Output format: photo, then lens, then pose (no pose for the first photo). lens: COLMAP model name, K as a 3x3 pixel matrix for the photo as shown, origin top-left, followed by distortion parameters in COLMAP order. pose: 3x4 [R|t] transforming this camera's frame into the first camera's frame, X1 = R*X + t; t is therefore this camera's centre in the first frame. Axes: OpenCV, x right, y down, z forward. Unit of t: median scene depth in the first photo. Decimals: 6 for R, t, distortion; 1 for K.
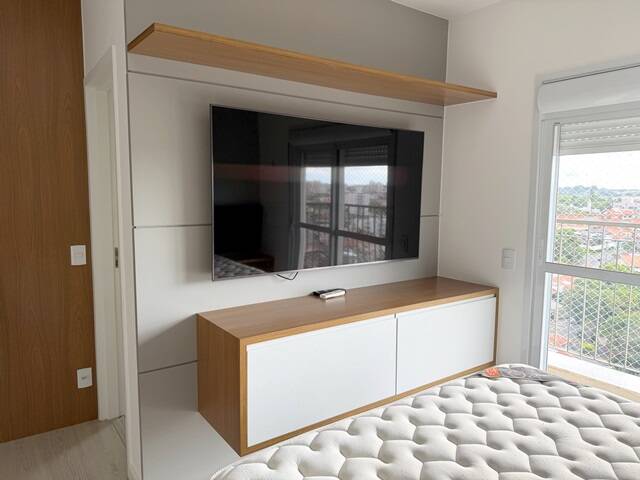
lens RADIAL K [[457.7, 0, 320.1], [0, 457.7, 238.1], [0, 0, 1]] dist [0.031917, -0.012402]
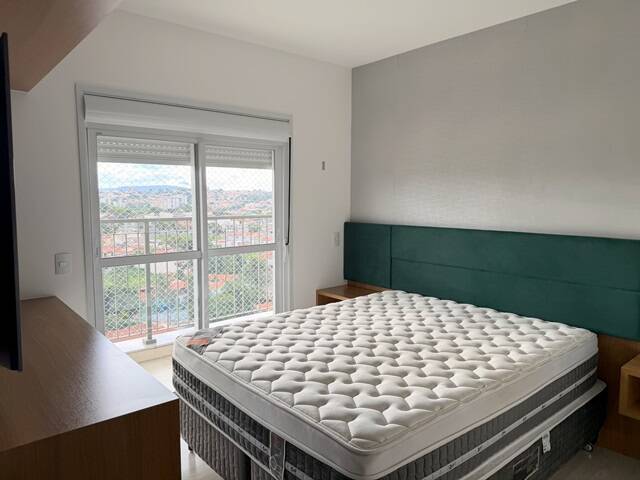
lens RADIAL K [[457.7, 0, 320.1], [0, 457.7, 239.9], [0, 0, 1]] dist [0.031917, -0.012402]
pose [[-0.070585, -0.118040, 0.990497, -0.867575], [0.107546, 0.986285, 0.125202, -0.101049], [-0.991691, 0.115361, -0.056923, 0.744095]]
